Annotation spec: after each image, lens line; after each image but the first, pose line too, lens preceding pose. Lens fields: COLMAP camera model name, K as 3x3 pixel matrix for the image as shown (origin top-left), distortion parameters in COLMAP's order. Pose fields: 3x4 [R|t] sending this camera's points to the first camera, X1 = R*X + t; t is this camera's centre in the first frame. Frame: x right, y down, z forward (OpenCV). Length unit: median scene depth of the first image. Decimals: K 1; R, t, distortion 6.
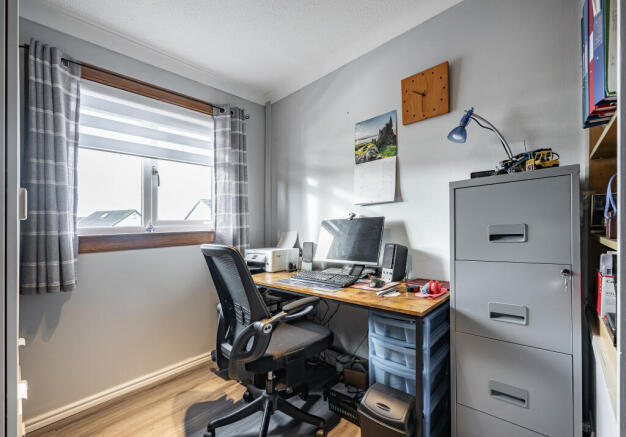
lens RADIAL K [[270.7, 0, 312.5], [0, 270.7, 223.6], [0, 0, 1]] dist [-0.006188, 0.000220]
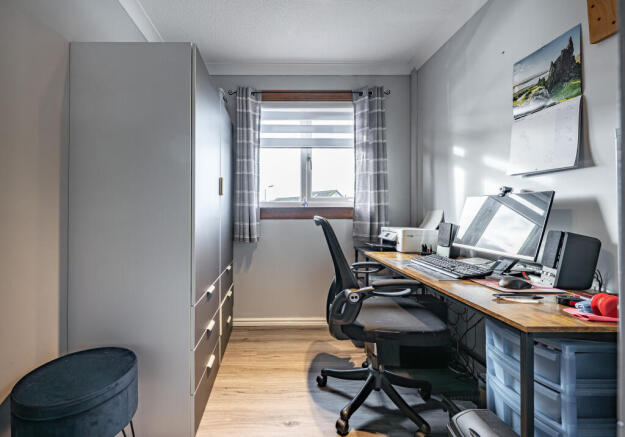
lens RADIAL K [[270.2, 0, 269.8], [0, 270.2, 204.6], [0, 0, 1]] dist [-0.006188, 0.000220]
pose [[0.671623, 0.020336, -0.740614, 0.274073], [-0.017305, 0.999781, 0.011760, 0.012022], [0.740691, 0.004918, 0.671828, 0.031084]]
